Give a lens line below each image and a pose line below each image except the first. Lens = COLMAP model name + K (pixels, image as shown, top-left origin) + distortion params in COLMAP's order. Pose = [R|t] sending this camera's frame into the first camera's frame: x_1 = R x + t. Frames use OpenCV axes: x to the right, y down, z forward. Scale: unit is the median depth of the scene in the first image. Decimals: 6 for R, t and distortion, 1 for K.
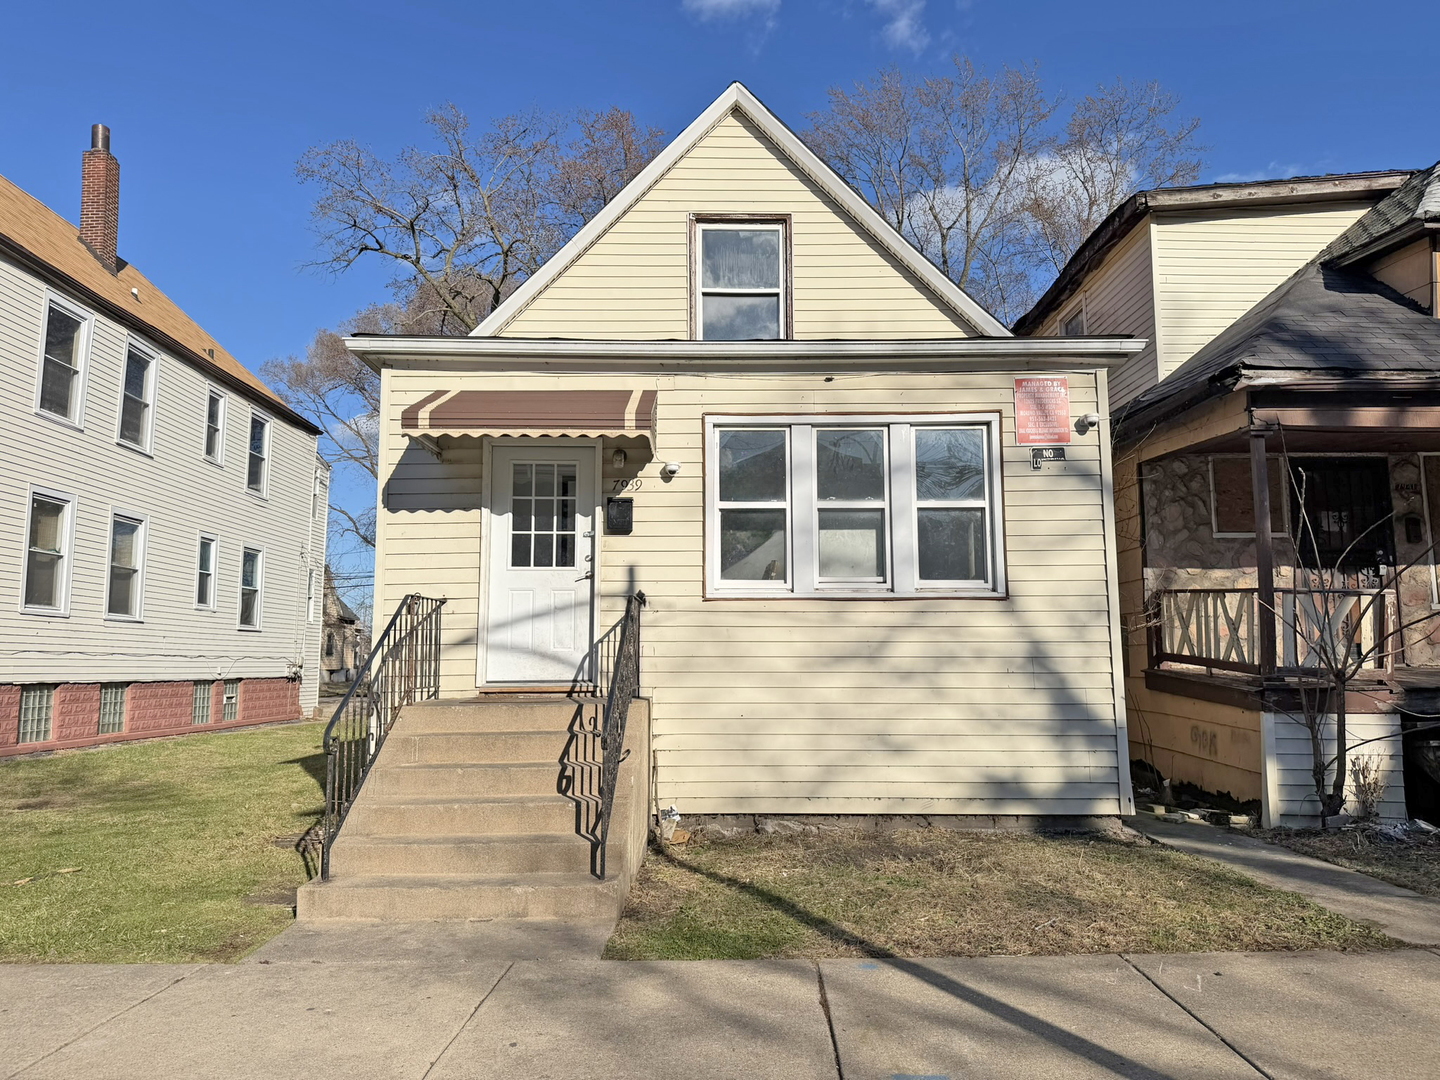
lens RADIAL K [[1010.1, 0, 718.2], [0, 1010.1, 547.2], [0, 0, 1]] dist [0.044253, -0.042106]
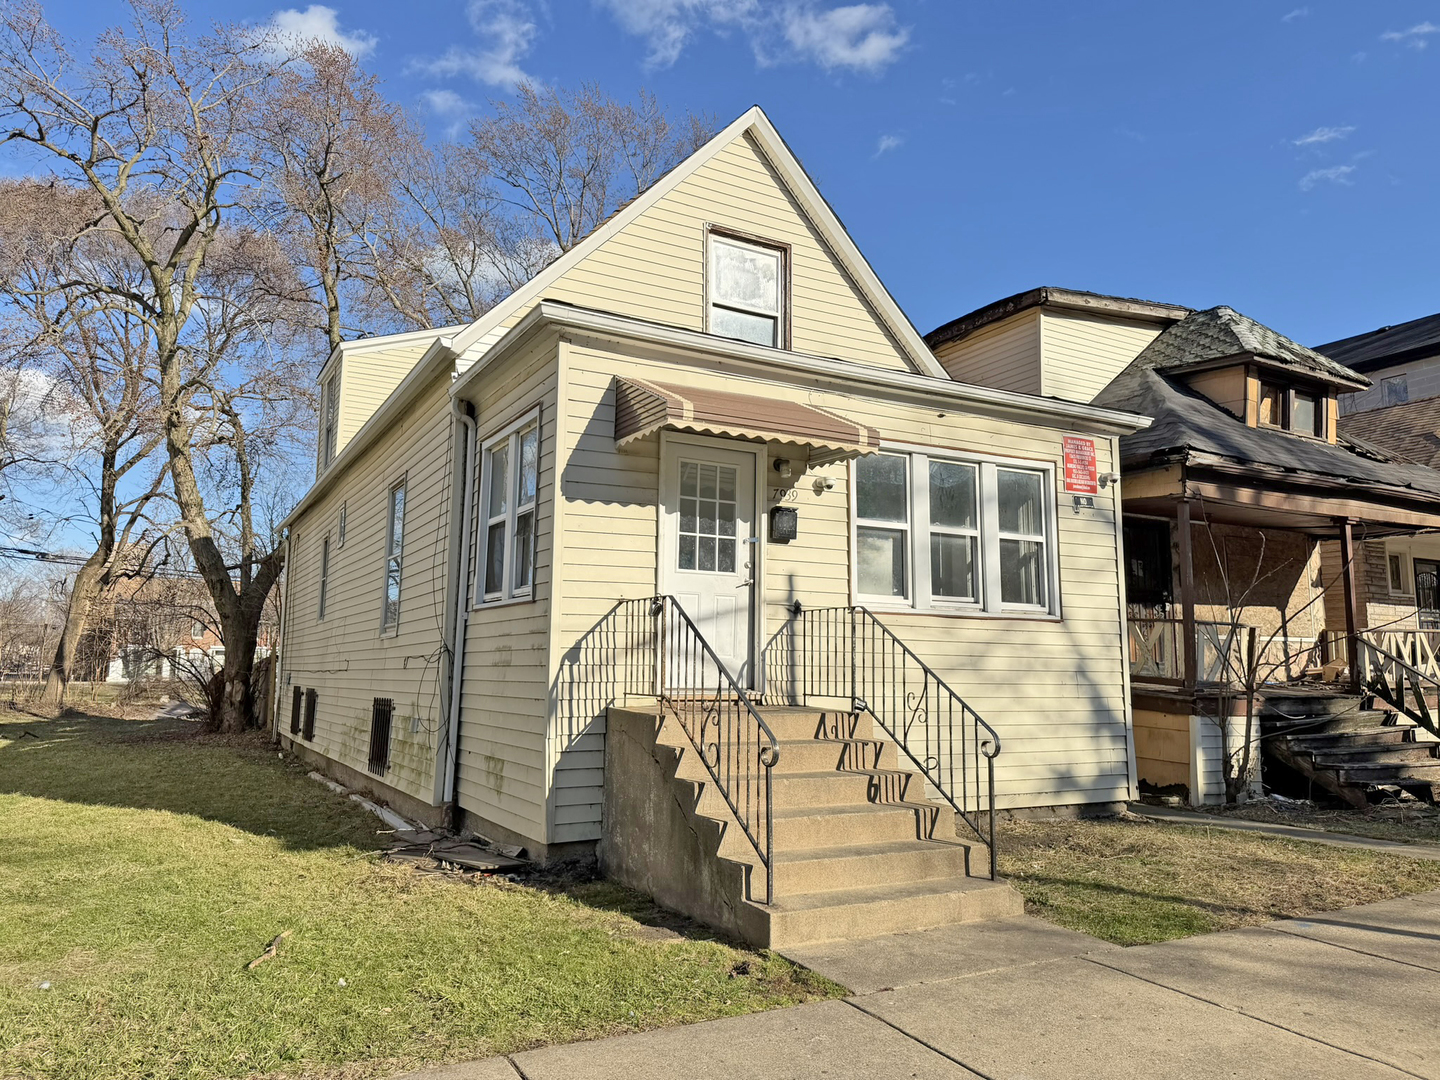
lens RADIAL K [[1010.1, 0, 709.9], [0, 1010.1, 537.6], [0, 0, 1]] dist [0.044253, -0.042106]
pose [[0.884067, 0.073603, 0.461527, -0.618911], [-0.067247, 0.997278, -0.030229, 0.016652], [-0.462496, -0.004312, 0.886611, 0.139489]]
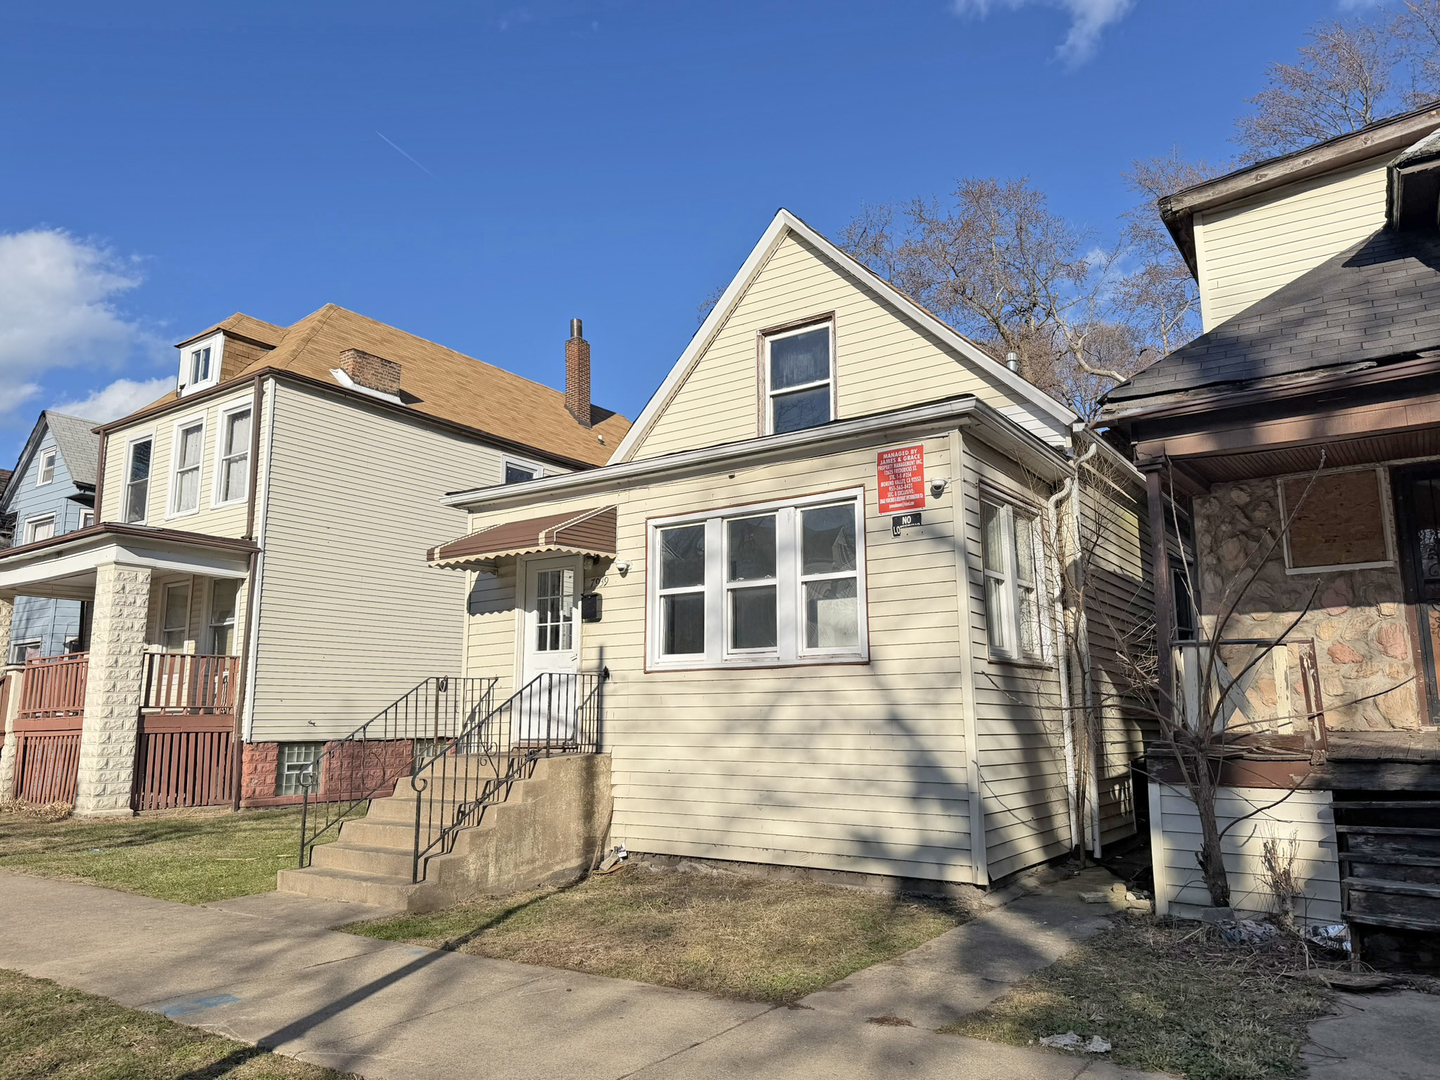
lens RADIAL K [[1010.1, 0, 717.0], [0, 1010.1, 548.2], [0, 0, 1]] dist [0.044253, -0.042106]
pose [[0.815227, -0.097892, -0.570808, 0.750959], [0.067600, 0.994958, -0.074086, -0.000926], [0.575183, 0.021811, 0.817734, 0.053025]]
